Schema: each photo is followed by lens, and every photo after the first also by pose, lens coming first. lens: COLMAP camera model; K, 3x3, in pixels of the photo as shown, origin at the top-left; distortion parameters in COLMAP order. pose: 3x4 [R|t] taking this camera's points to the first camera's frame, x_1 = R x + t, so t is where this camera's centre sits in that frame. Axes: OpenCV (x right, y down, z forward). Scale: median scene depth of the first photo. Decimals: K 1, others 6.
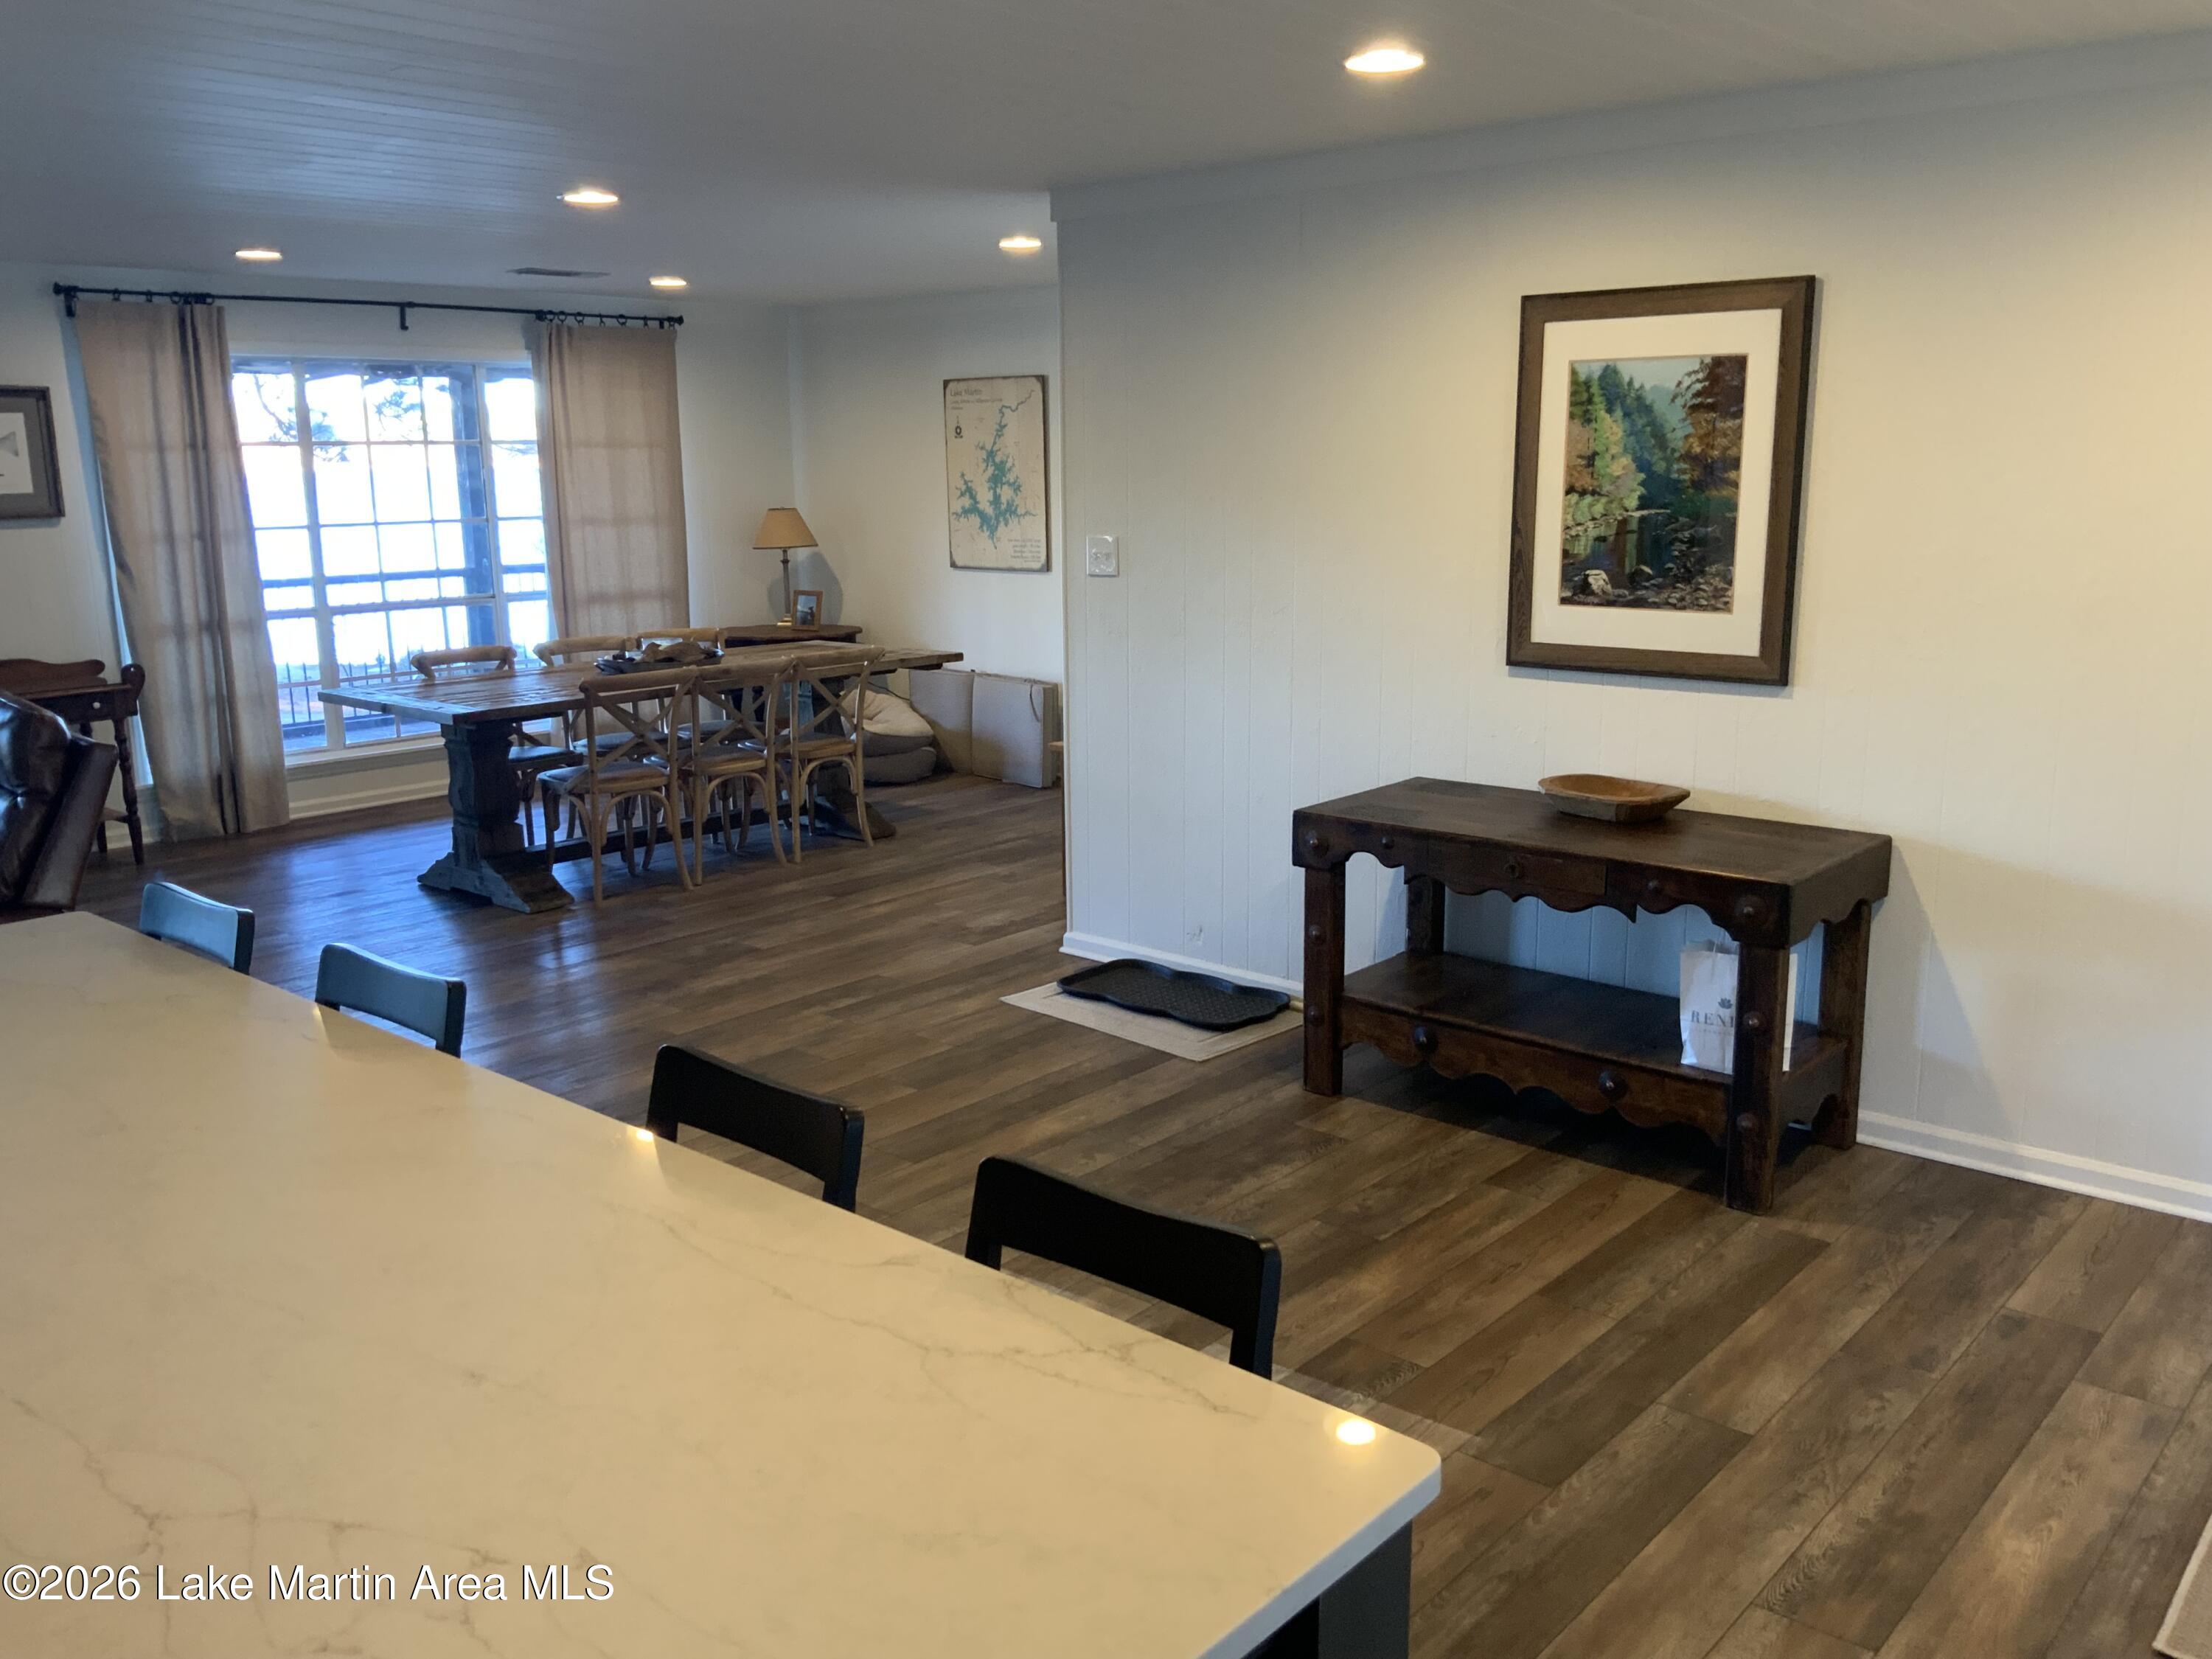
lens RADIAL K [[1821.8, 0, 1097.3], [0, 1821.8, 864.2], [0, 0, 1]] dist [-0.005117, -0.006866]
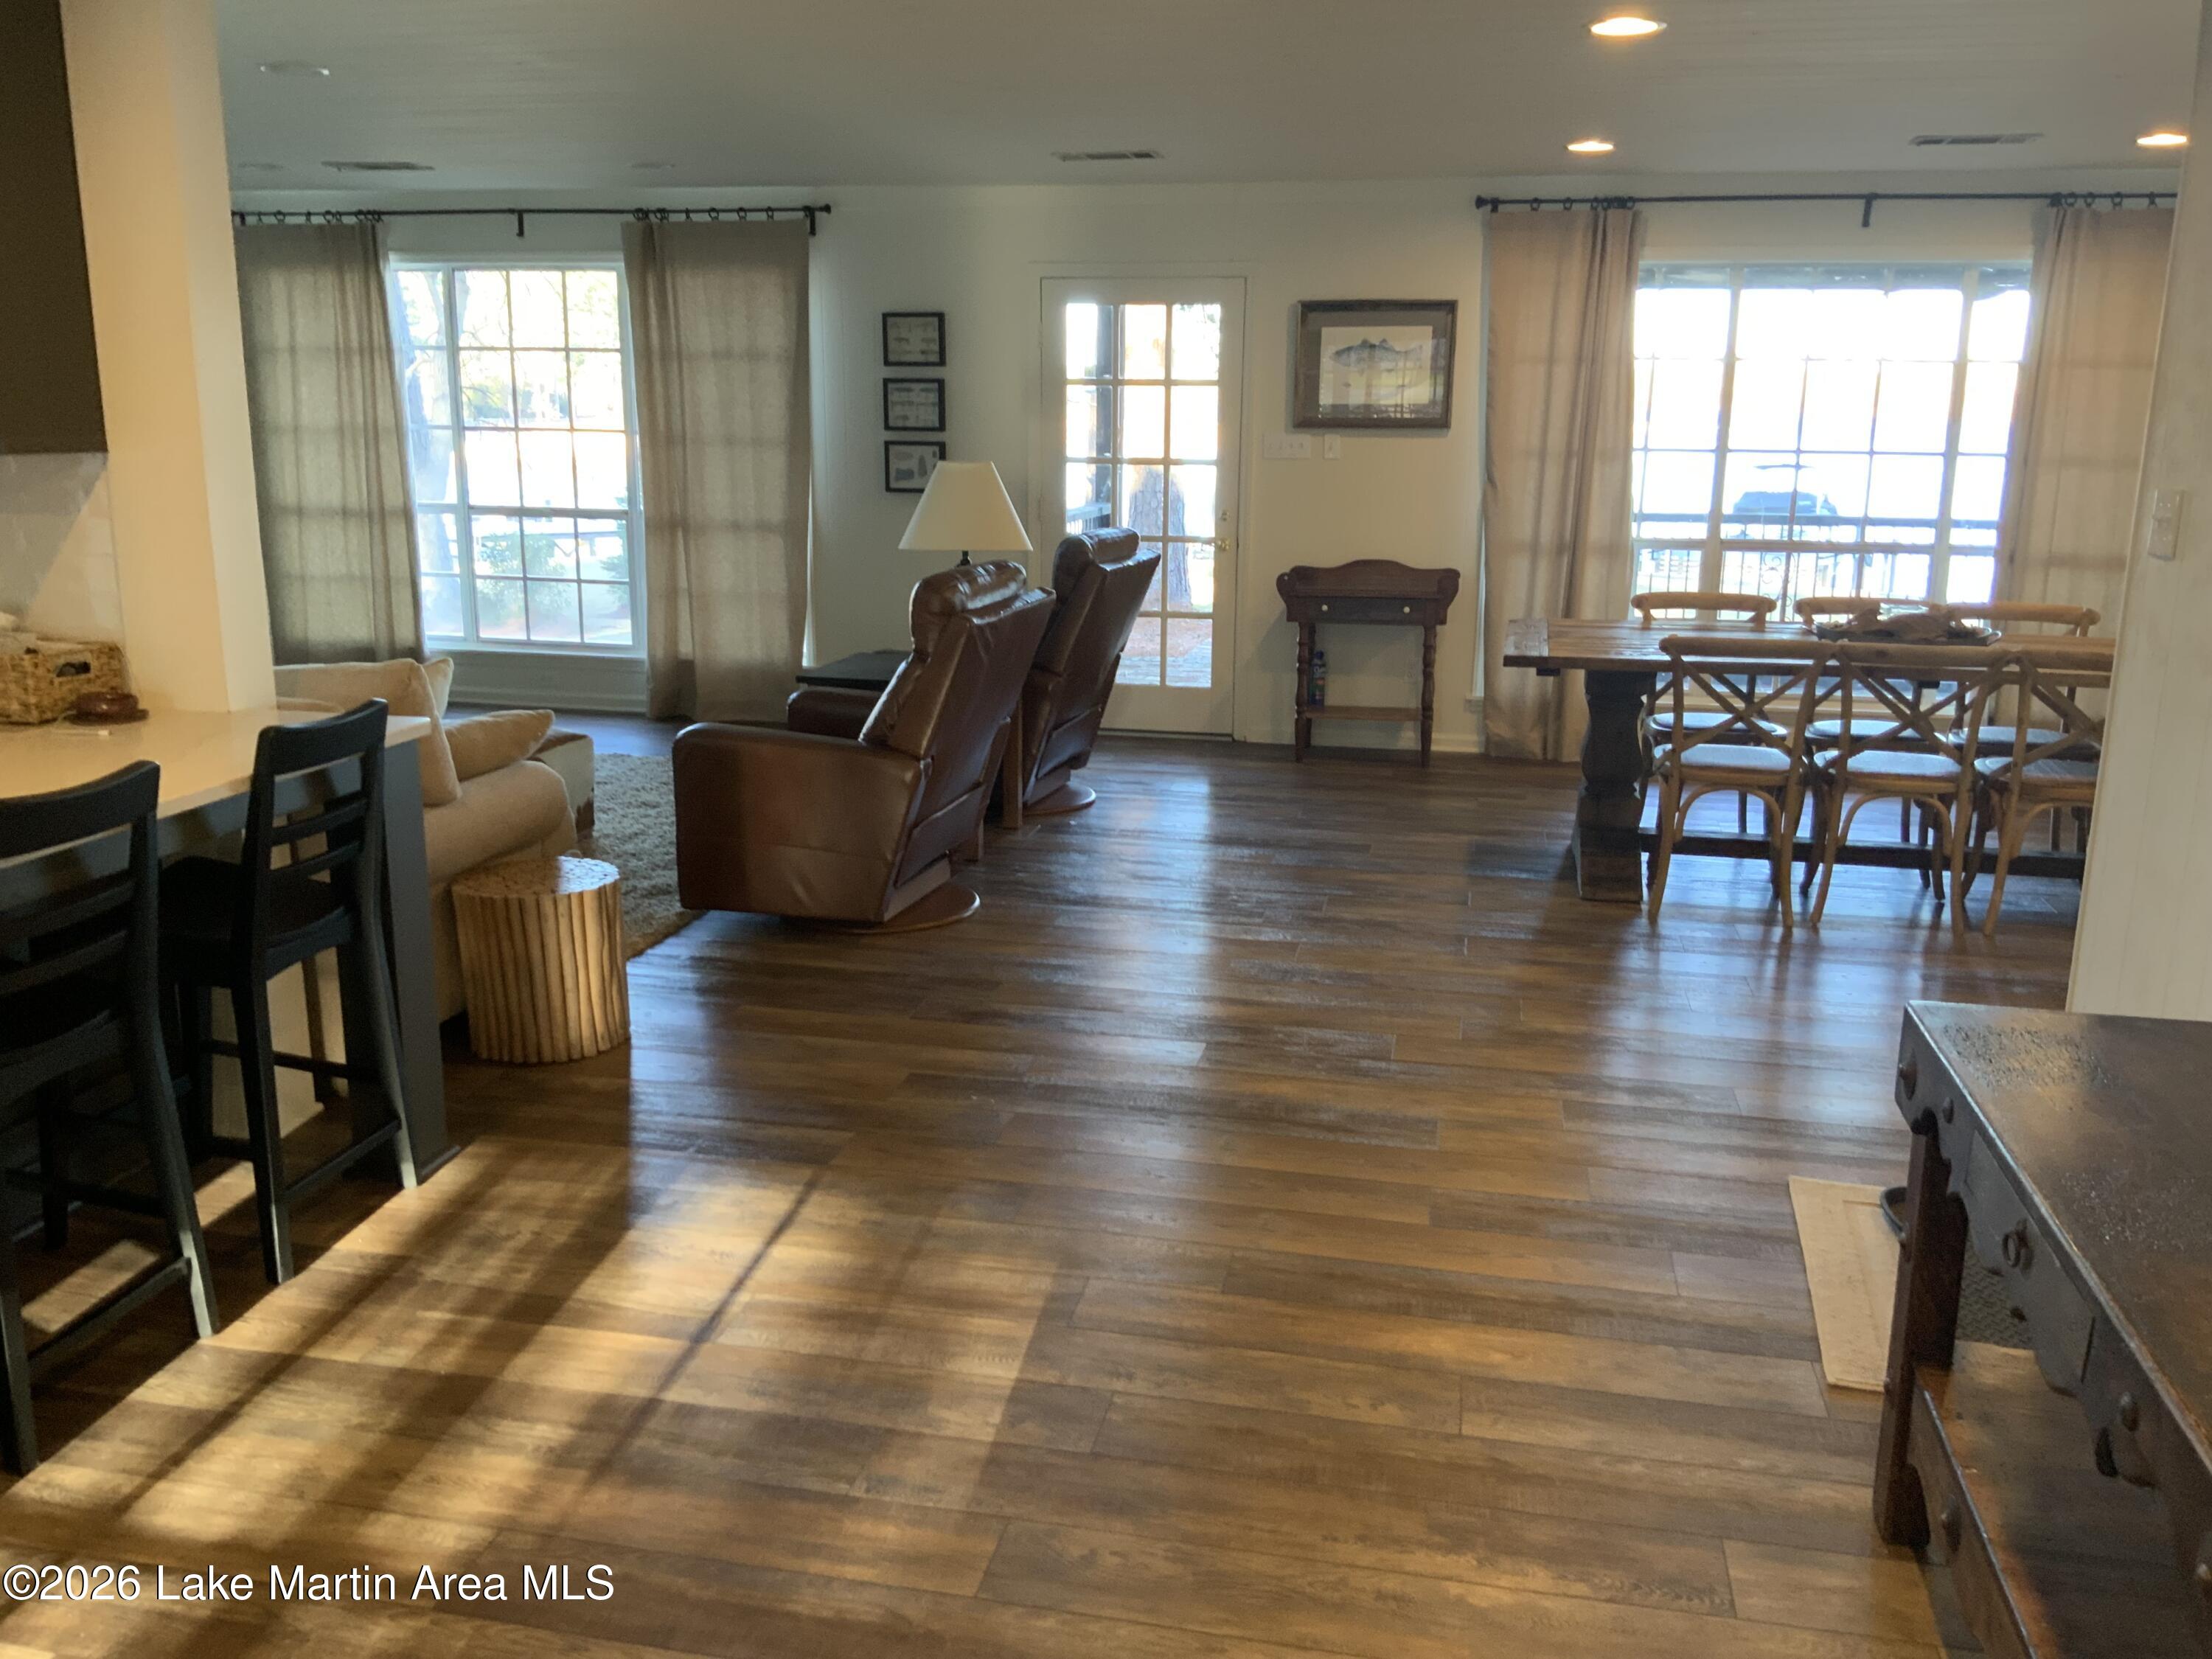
lens RADIAL K [[1888.6, 0, 1103.1], [0, 1888.6, 858.4], [0, 0, 1]] dist [-0.001192, -0.005913]
pose [[0.514345, 0.228311, -0.826634, 0.262352], [-0.202900, 0.968941, 0.141368, -0.064948], [0.833235, 0.095012, 0.544695, 0.273231]]
